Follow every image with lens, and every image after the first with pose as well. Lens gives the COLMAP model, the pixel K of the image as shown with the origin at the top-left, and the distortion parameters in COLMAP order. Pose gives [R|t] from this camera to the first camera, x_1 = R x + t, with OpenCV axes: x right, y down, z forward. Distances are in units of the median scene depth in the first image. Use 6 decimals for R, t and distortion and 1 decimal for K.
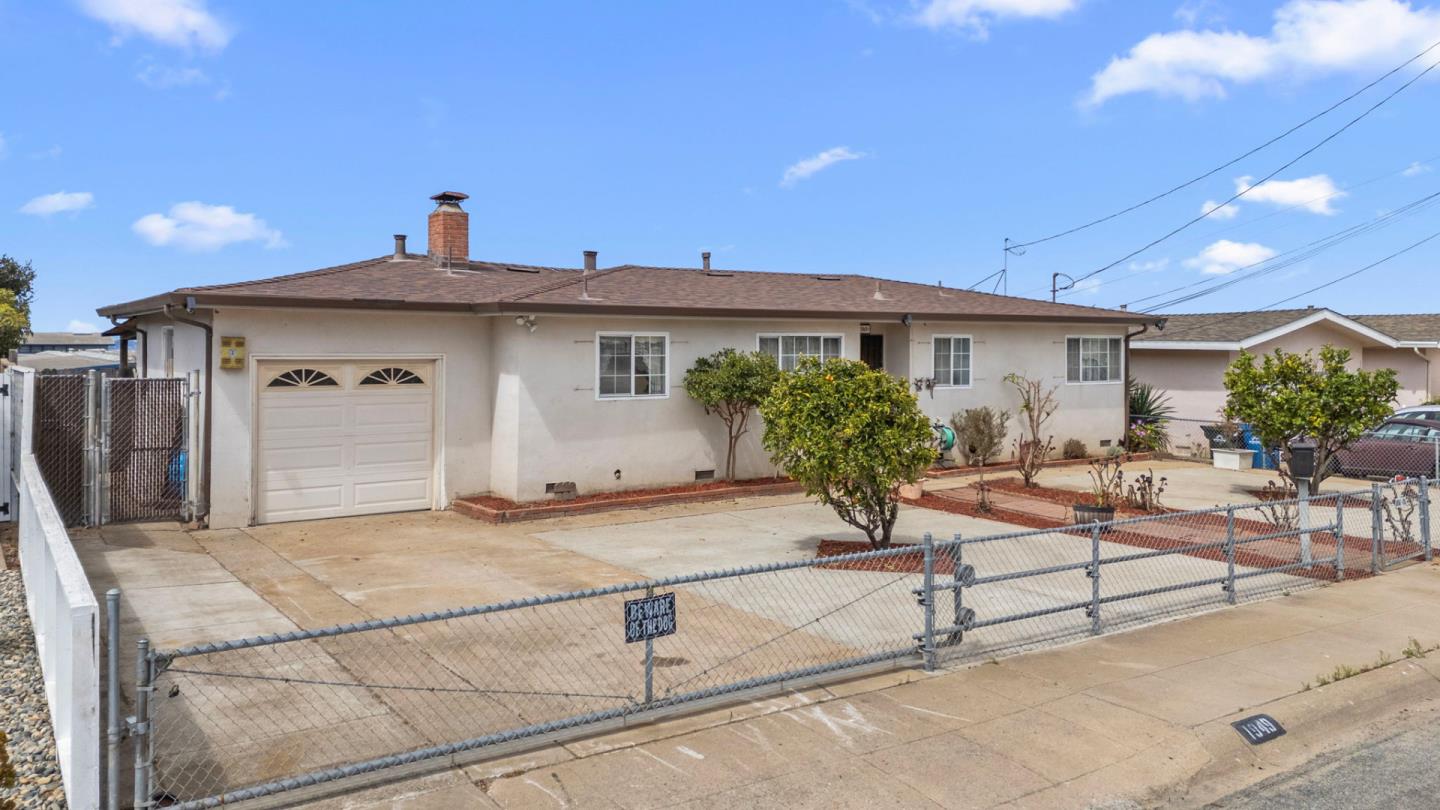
lens RADIAL K [[1058.6, 0, 718.6], [0, 1058.6, 393.4], [0, 0, 1]] dist [0.073020, -0.038527]
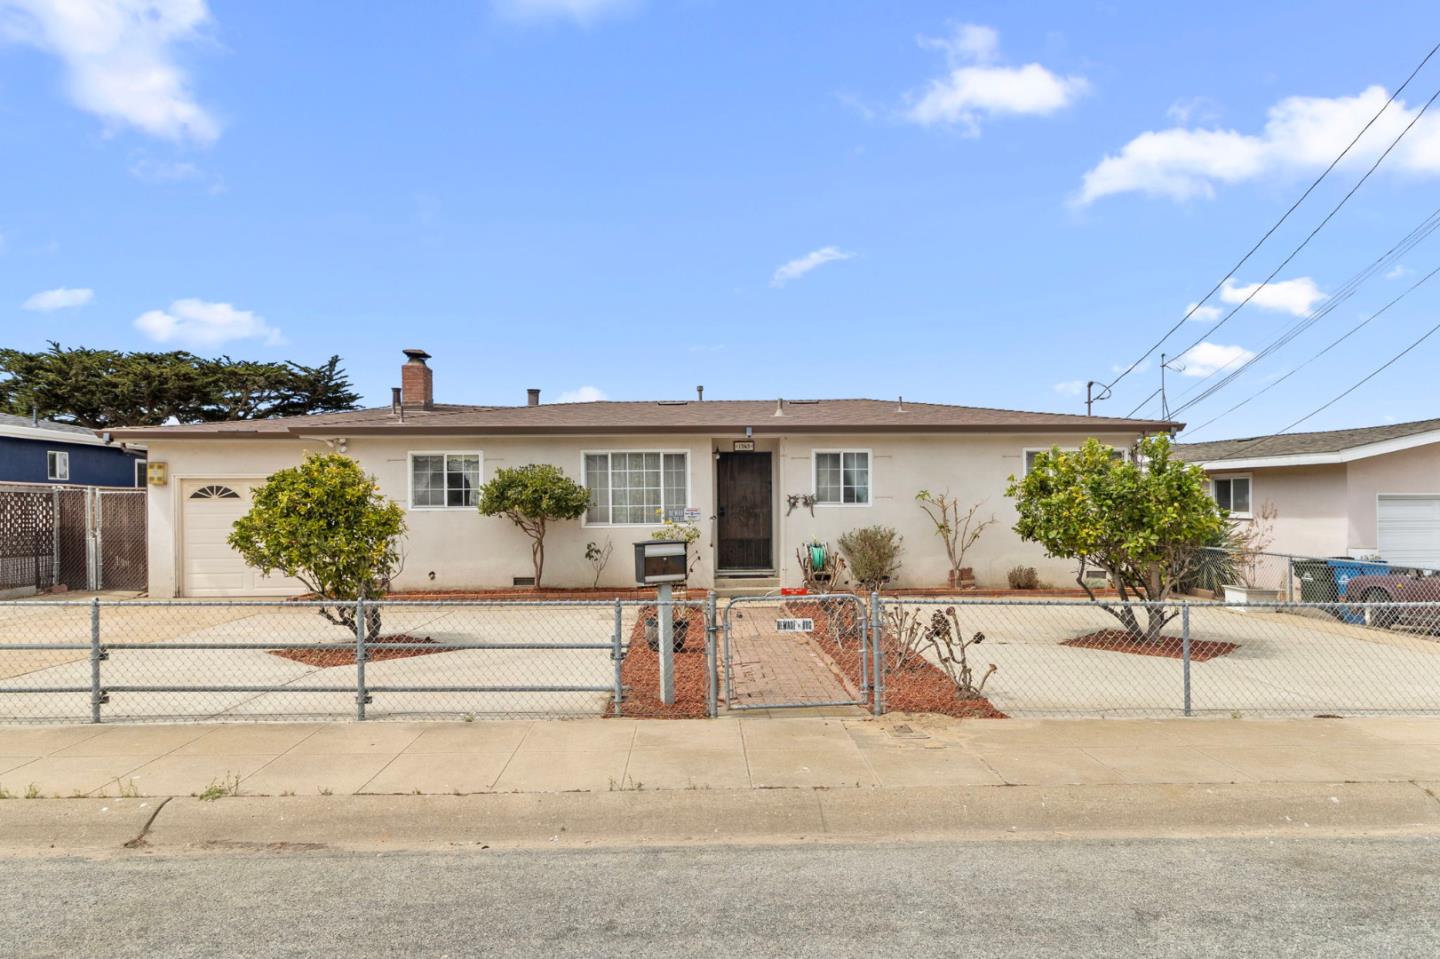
lens RADIAL K [[872.4, 0, 737.1], [0, 872.4, 513.0], [0, 0, 1]] dist [0.002682, -0.000242]
pose [[0.850226, -0.005333, -0.526391, 0.616420], [-0.014739, 0.999315, -0.033931, 0.032450], [0.526212, 0.036608, 0.849565, 0.334582]]
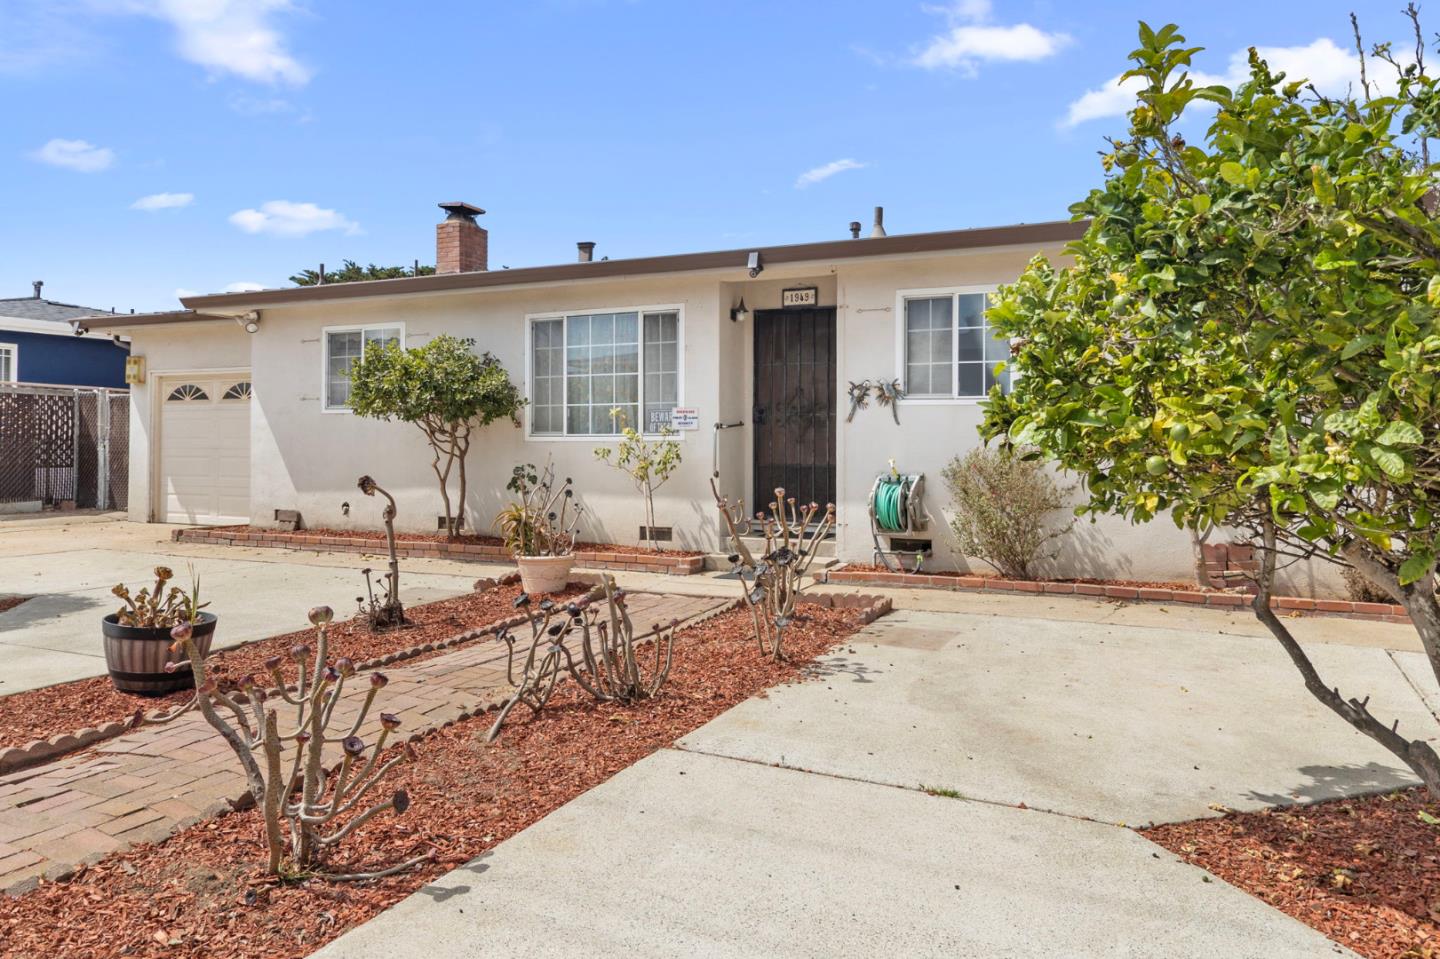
lens RADIAL K [[1002.4, 0, 714.8], [0, 1002.4, 428.4], [0, 0, 1]] dist [-0.005694, 0.015911]
pose [[0.503752, -0.014235, -0.863731, 0.615355], [-0.043873, 0.998152, -0.042038, 0.033270], [0.862734, 0.059071, 0.502196, 0.777736]]
